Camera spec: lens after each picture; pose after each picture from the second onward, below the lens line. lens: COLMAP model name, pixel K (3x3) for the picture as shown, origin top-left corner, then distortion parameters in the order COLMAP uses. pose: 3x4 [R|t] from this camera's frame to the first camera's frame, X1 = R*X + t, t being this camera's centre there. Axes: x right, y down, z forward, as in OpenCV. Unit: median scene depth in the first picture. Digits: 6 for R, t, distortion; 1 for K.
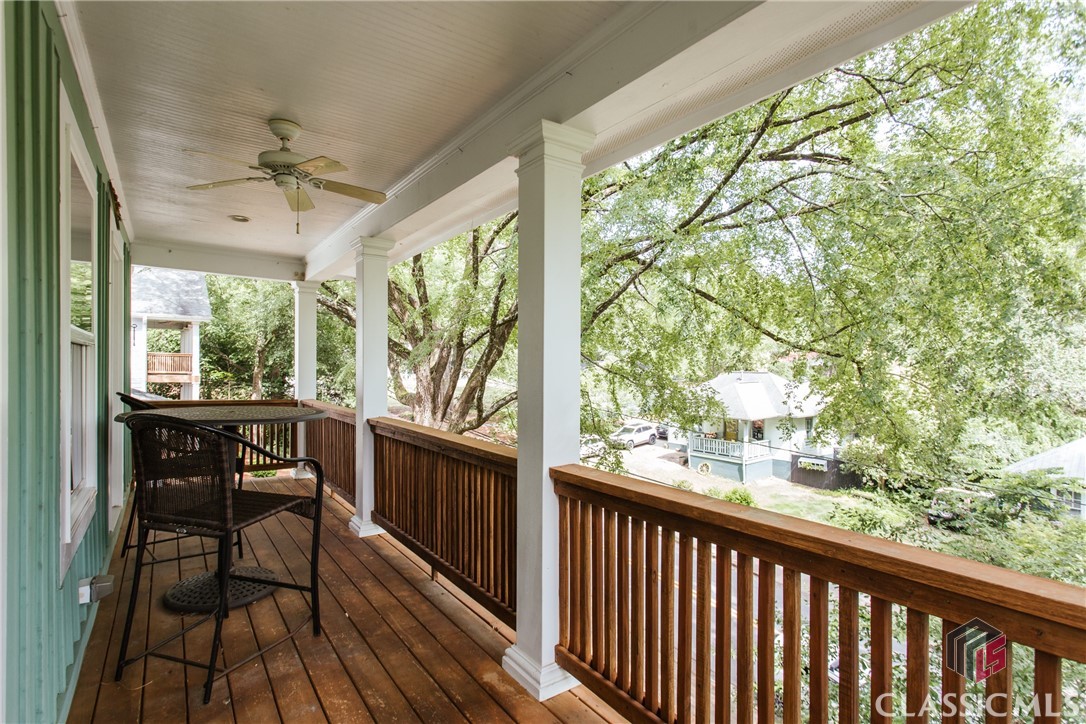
lens RADIAL K [[534.4, 0, 539.7], [0, 534.4, 364.2], [0, 0, 1]] dist [0.007117, 0.001039]
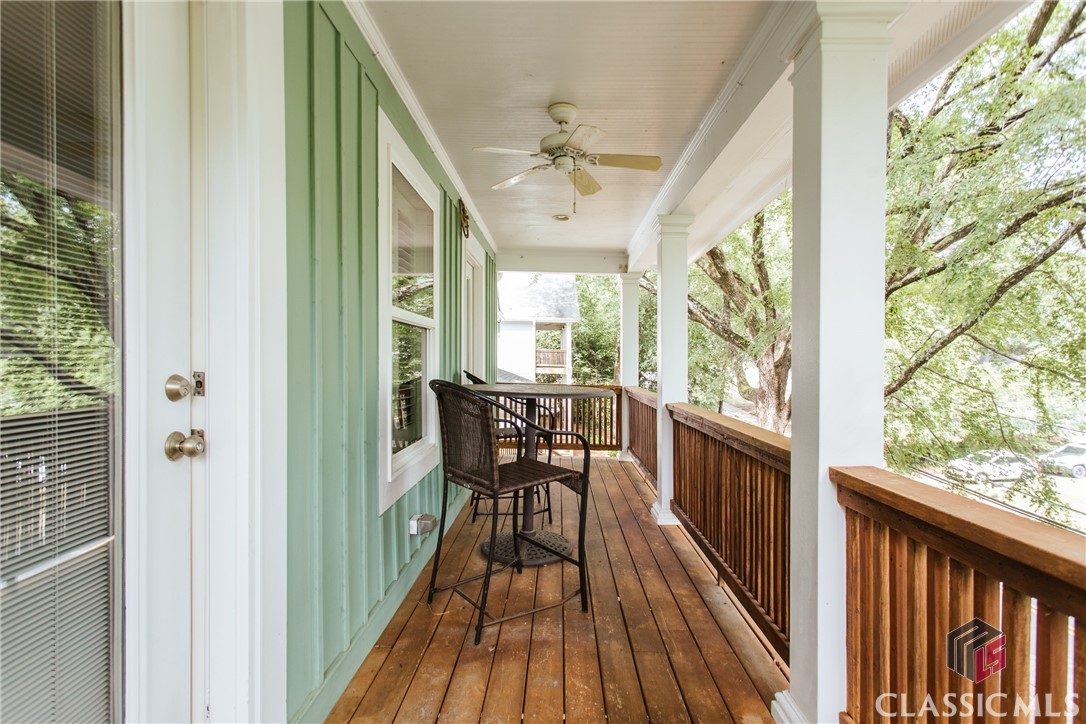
lens RADIAL K [[534.4, 0, 559.6], [0, 534.4, 364.0], [0, 0, 1]] dist [0.007117, 0.001039]
pose [[0.822873, 0.002525, -0.568220, 0.074688], [0.001101, 0.999981, 0.006038, 0.026823], [0.568225, -0.005594, 0.822854, 0.105762]]
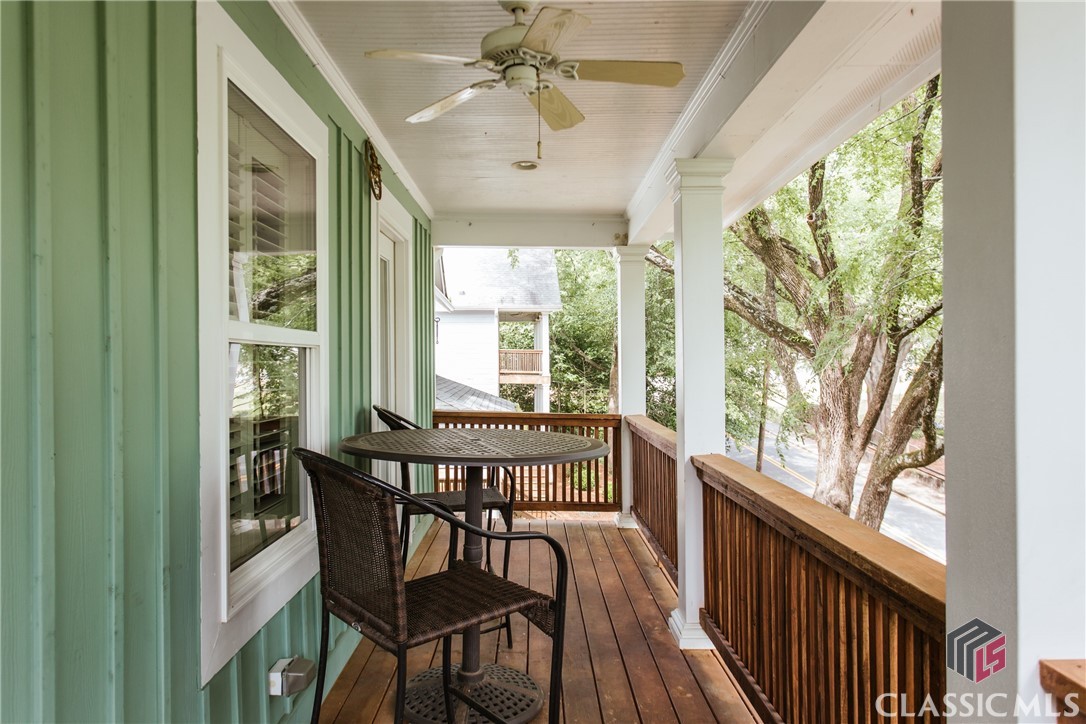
lens RADIAL K [[741.1, 0, 512.4], [0, 741.1, 358.6], [0, 0, 1]] dist [0.001737, 0.004804]
pose [[0.805630, -0.010368, -0.592329, 0.017481], [0.009556, 0.999944, -0.004506, -0.008175], [0.592342, -0.002030, 0.805684, 0.215364]]
